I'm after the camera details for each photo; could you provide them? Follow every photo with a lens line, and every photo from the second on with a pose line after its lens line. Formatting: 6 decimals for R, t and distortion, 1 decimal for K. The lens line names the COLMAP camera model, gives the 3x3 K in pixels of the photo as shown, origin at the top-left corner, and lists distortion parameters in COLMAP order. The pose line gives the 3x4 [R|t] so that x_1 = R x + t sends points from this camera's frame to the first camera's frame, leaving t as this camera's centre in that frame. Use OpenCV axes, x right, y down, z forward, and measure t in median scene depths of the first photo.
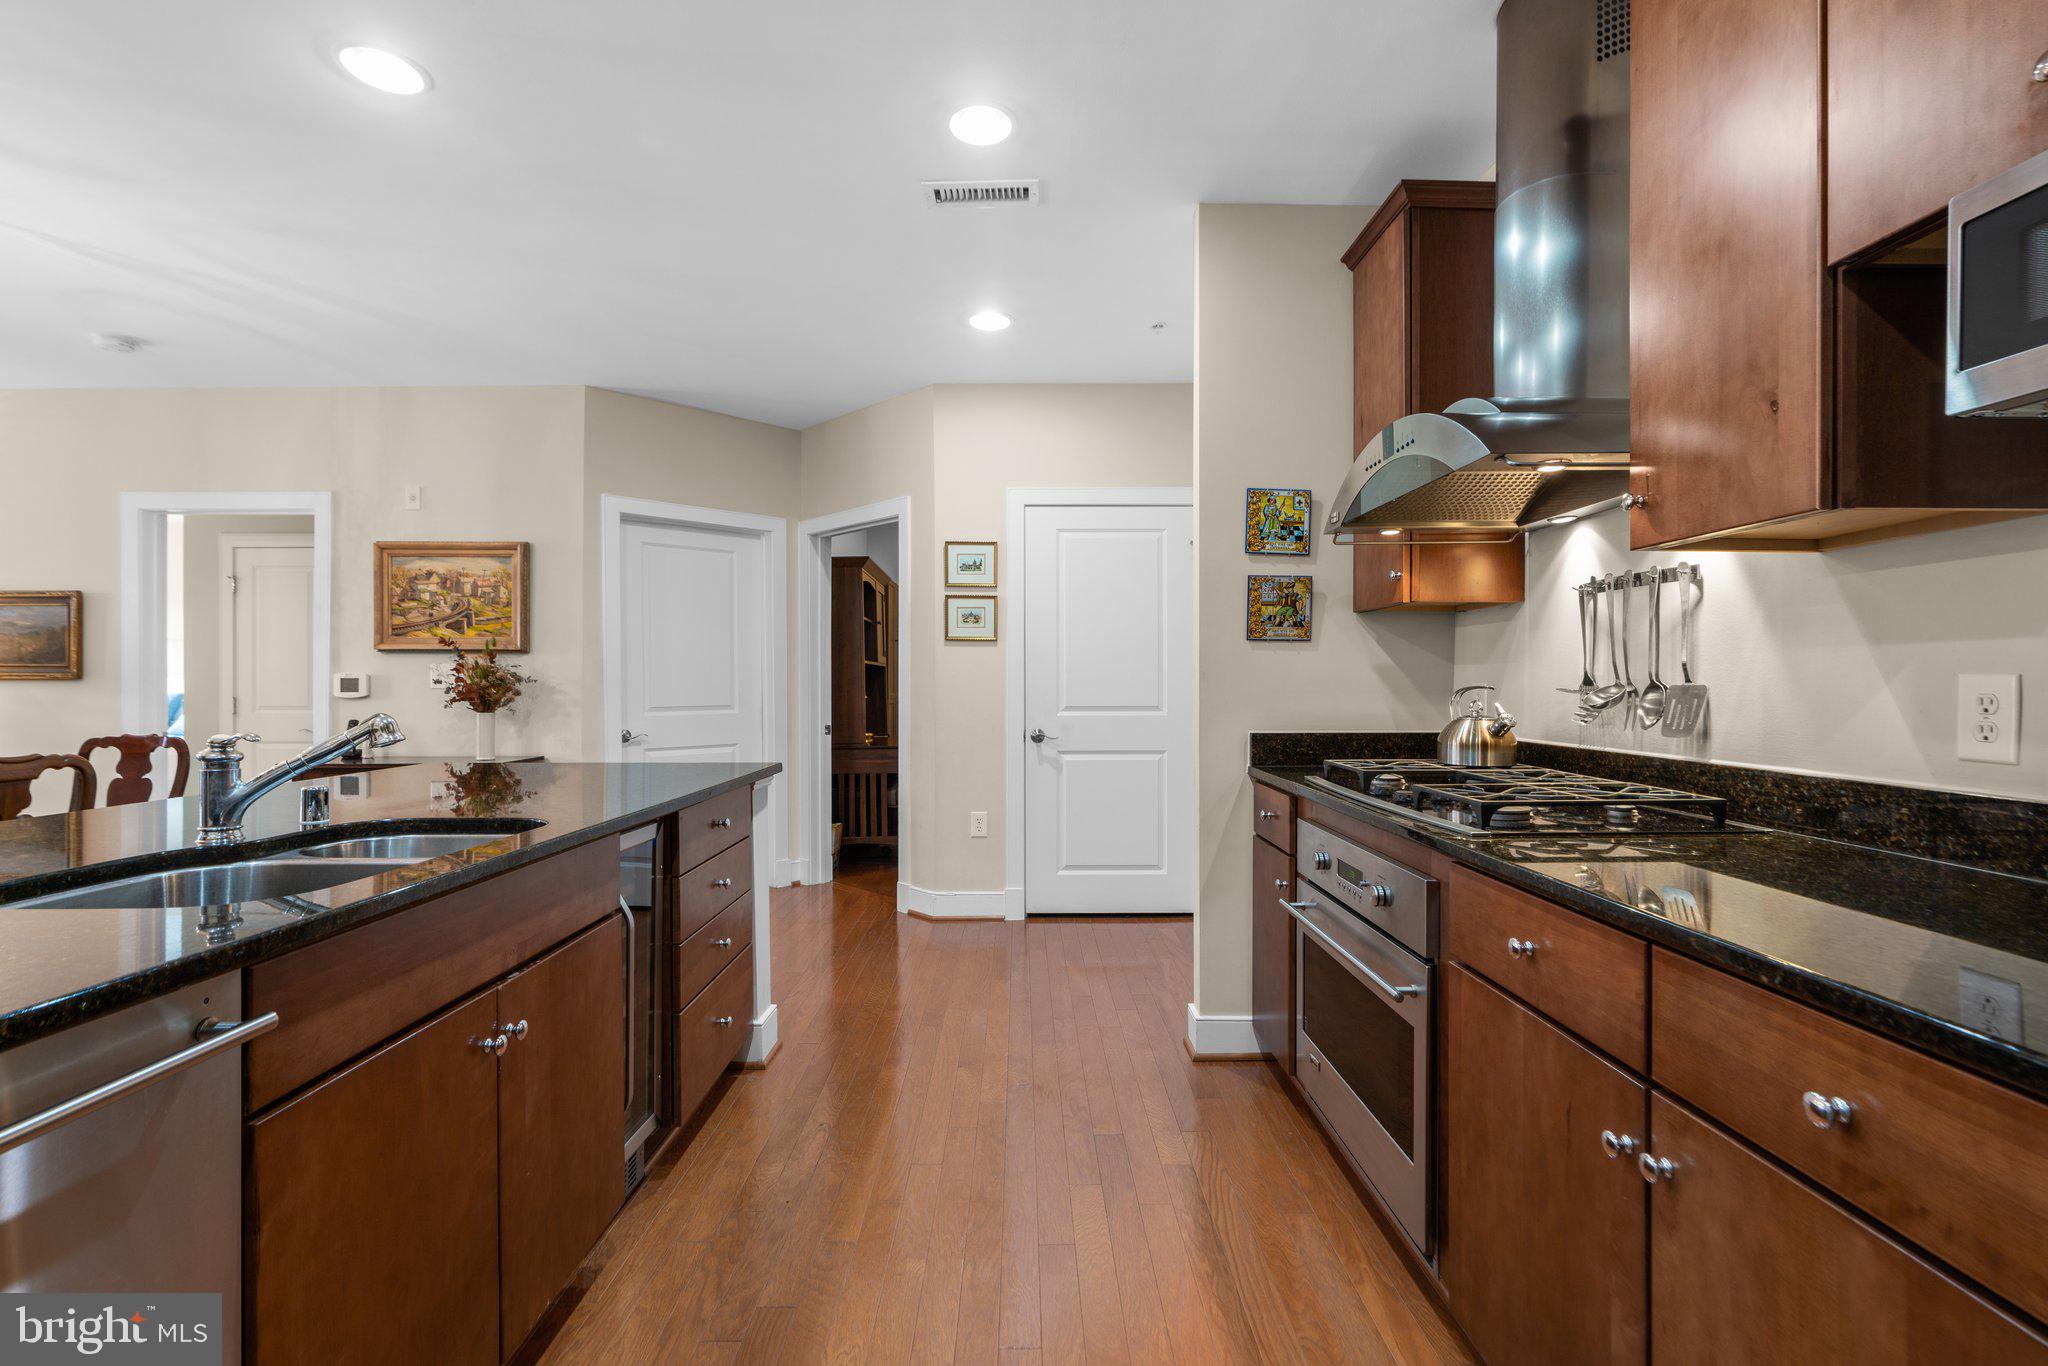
lens RADIAL K [[924.2, 0, 1031.6], [0, 924.2, 681.2], [0, 0, 1]] dist [-0.017962, 0.008326]
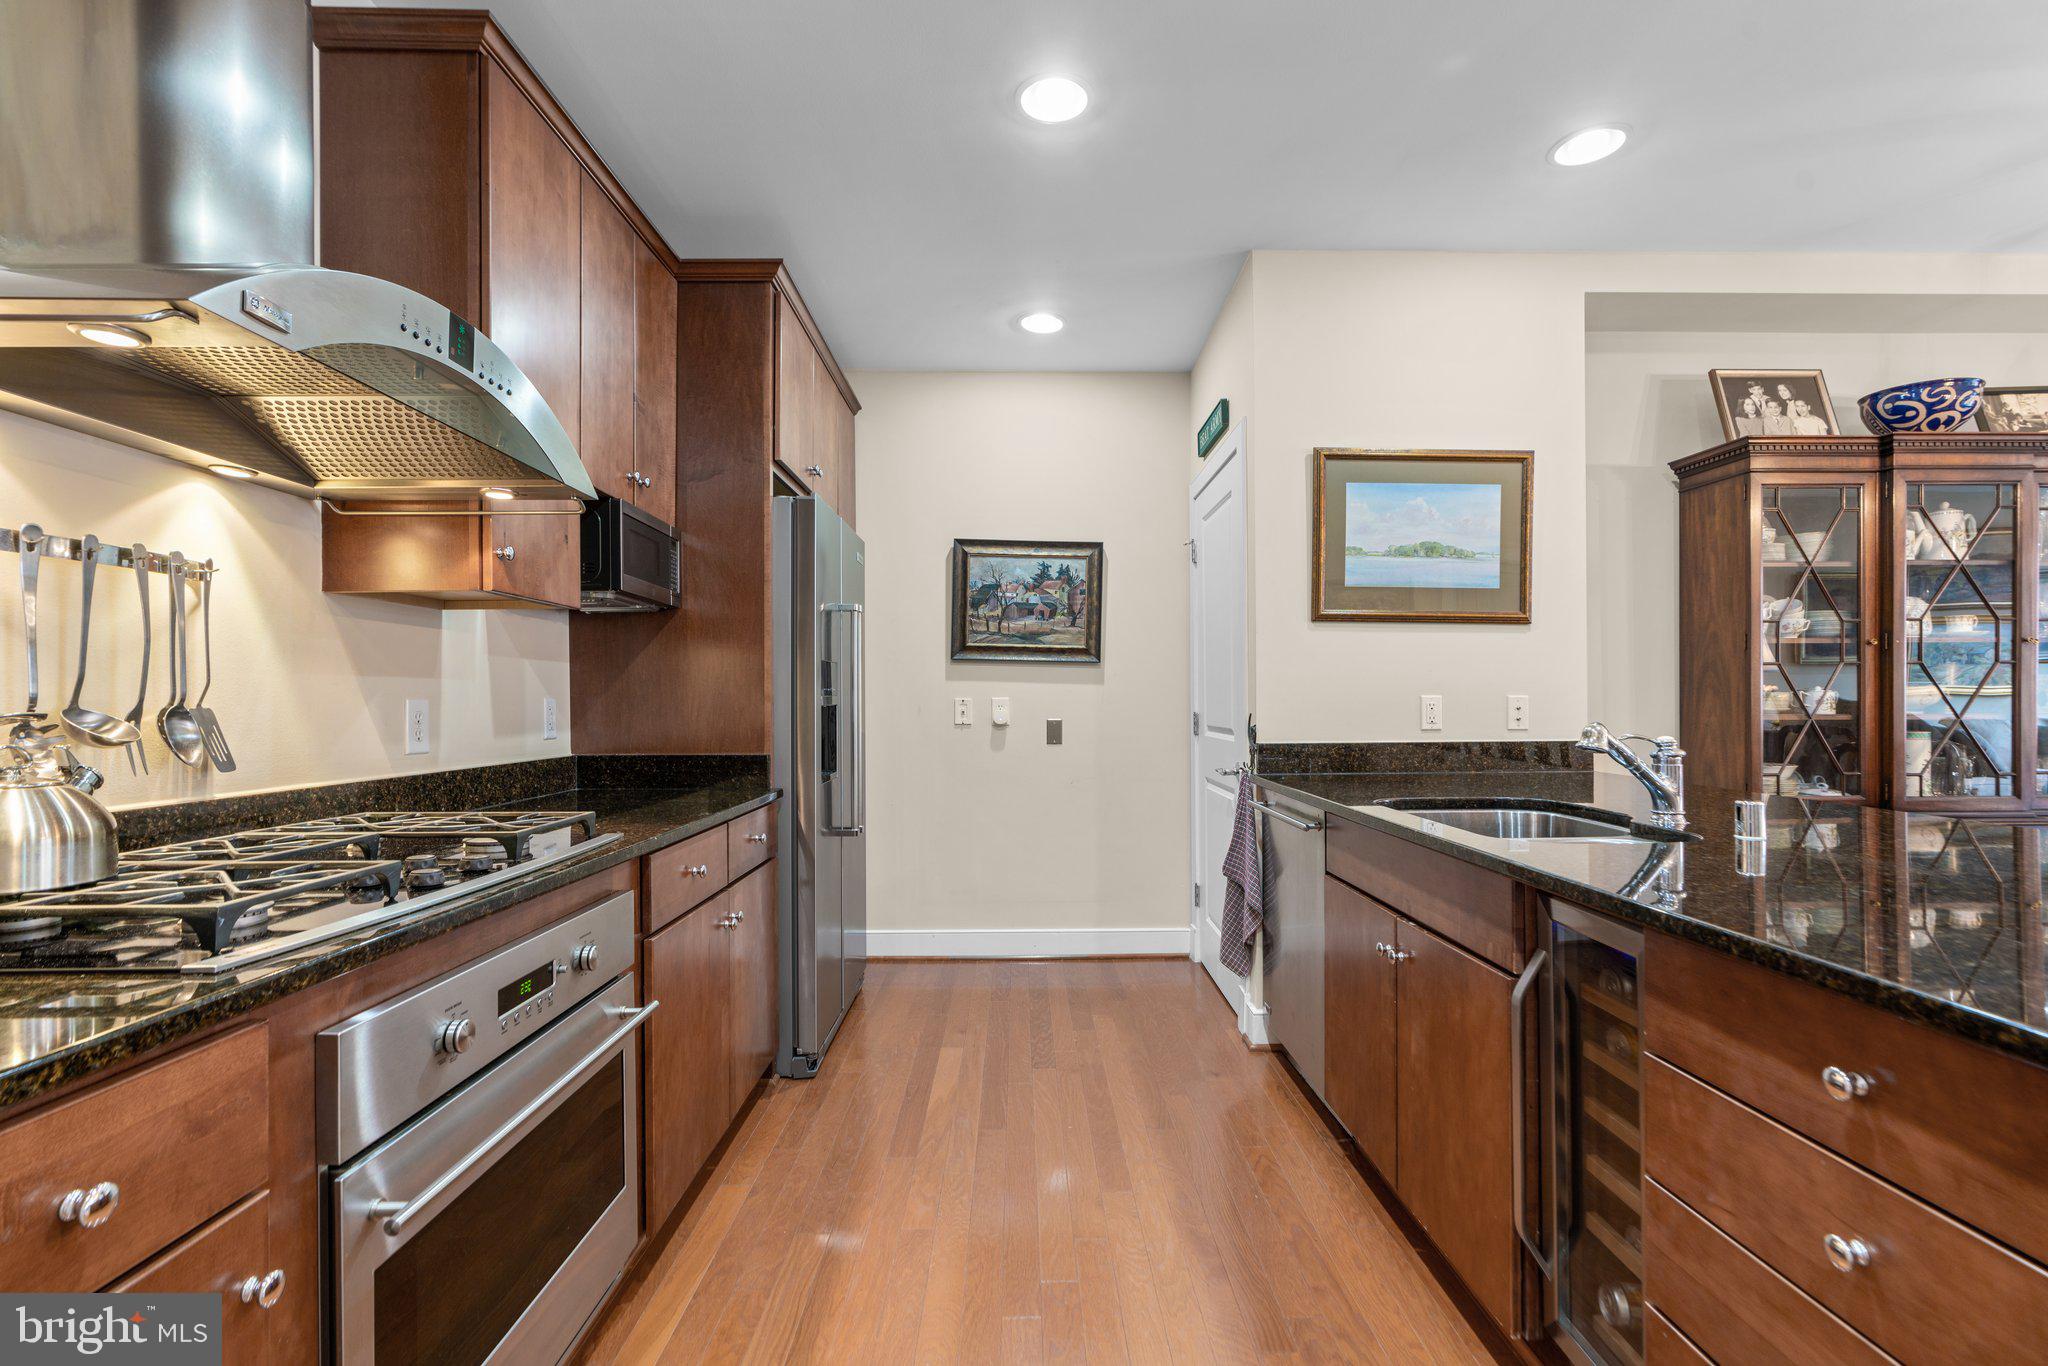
lens RADIAL K [[924.2, 0, 1027.8], [0, 924.2, 693.0], [0, 0, 1]] dist [-0.017962, 0.008326]
pose [[-0.999970, 0.007299, -0.002466, -0.014221], [0.007312, 0.999960, -0.005166, 0.000177], [0.002428, -0.005184, -0.999984, 1.166742]]
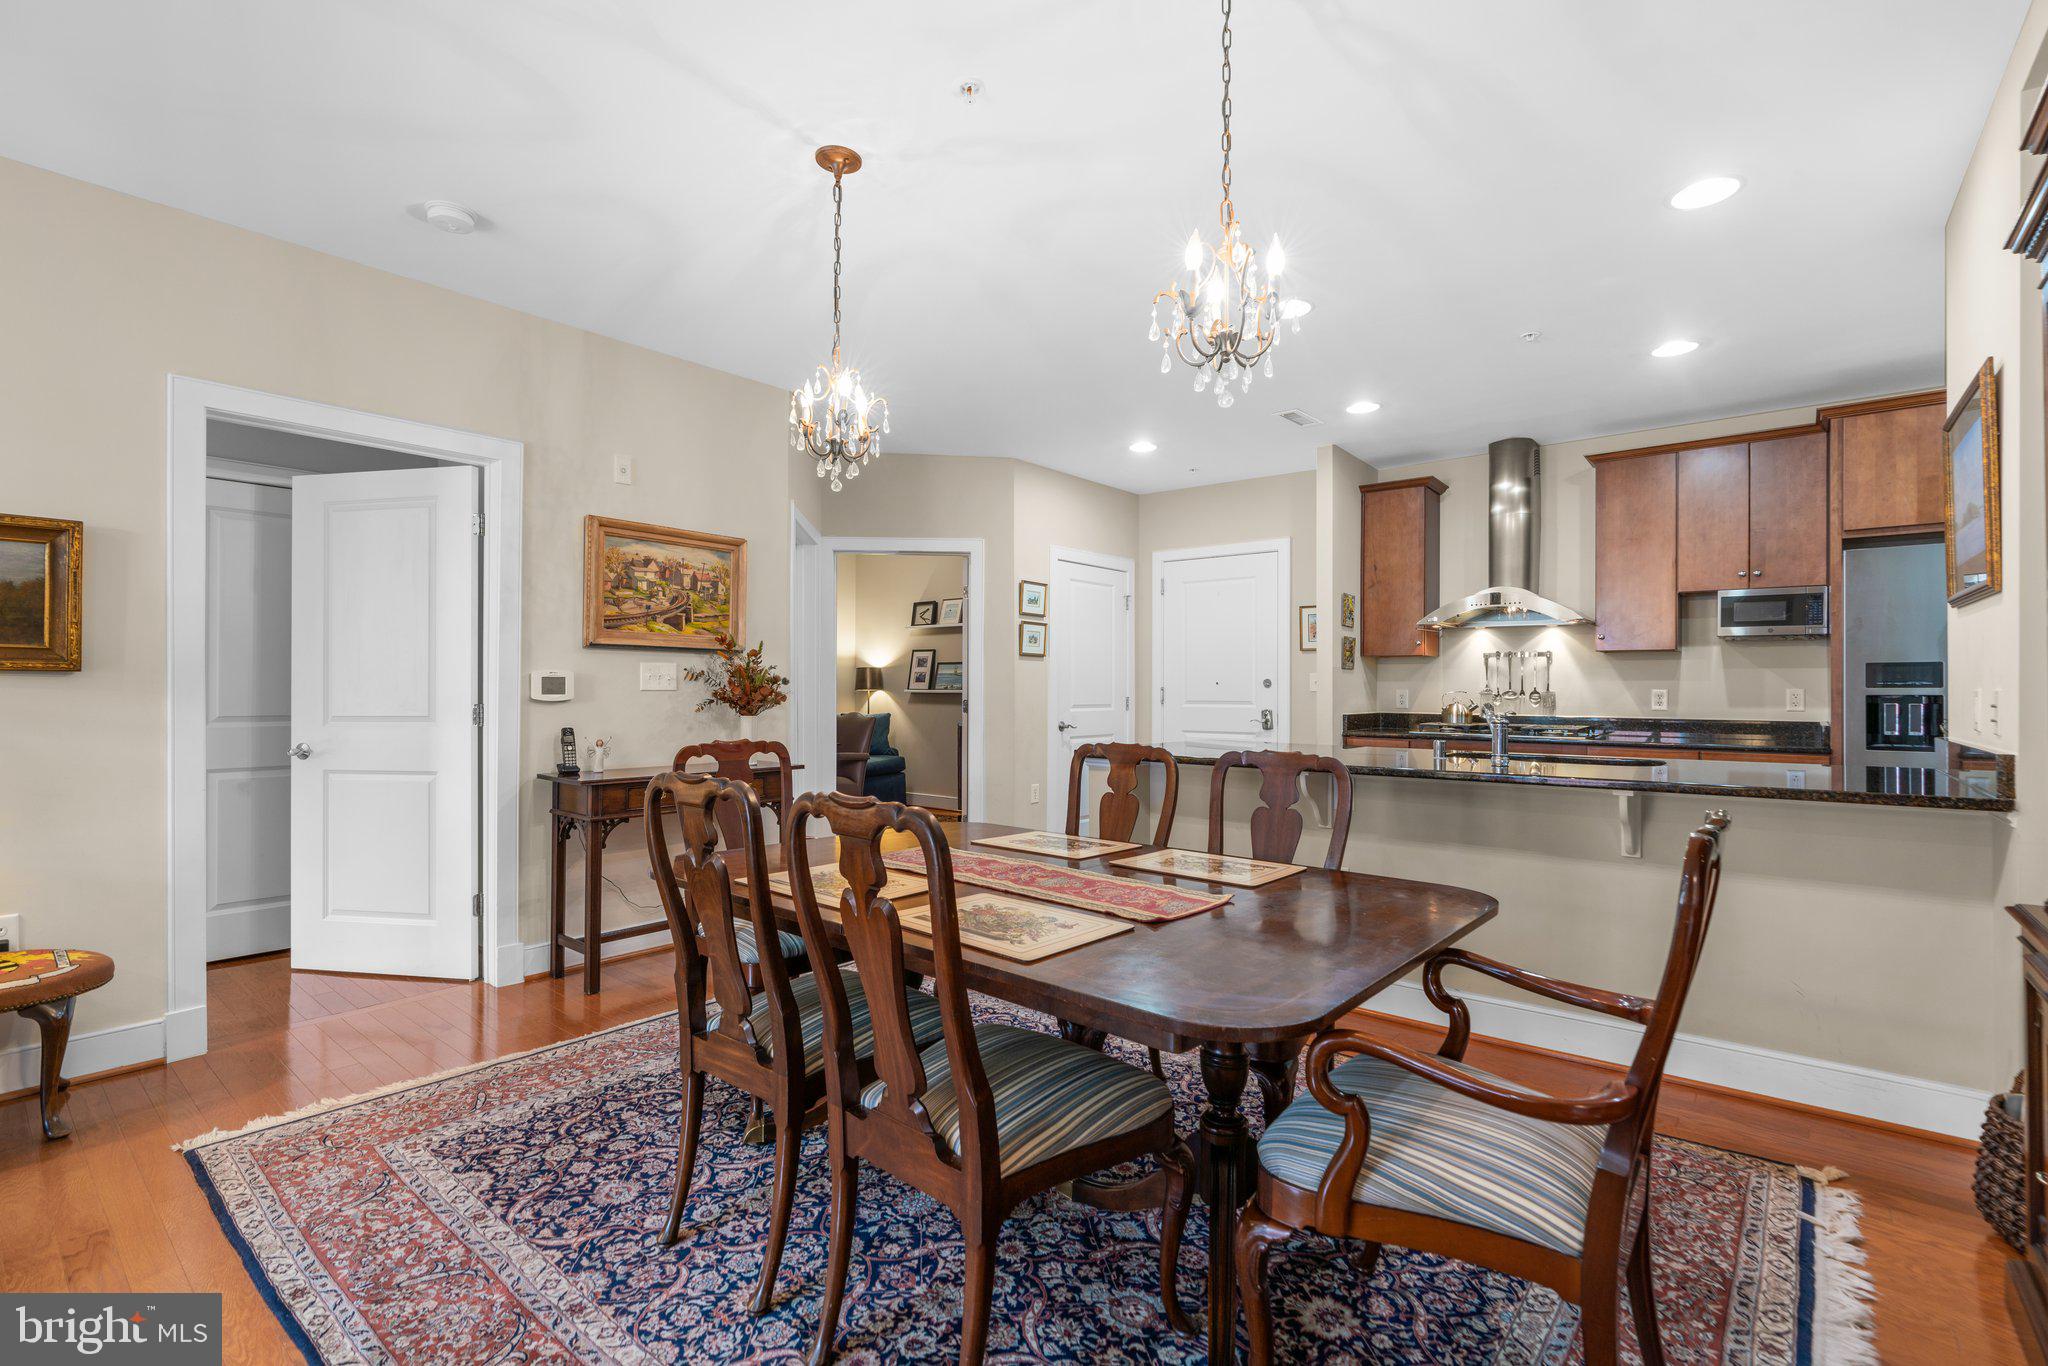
lens RADIAL K [[924.2, 0, 1026.3], [0, 924.2, 681.1], [0, 0, 1]] dist [-0.017962, 0.008326]
pose [[0.644176, 0.012688, 0.764772, -1.730007], [-0.007213, 0.999919, -0.010514, 0.009362], [-0.764843, 0.001256, 0.644215, 0.233889]]
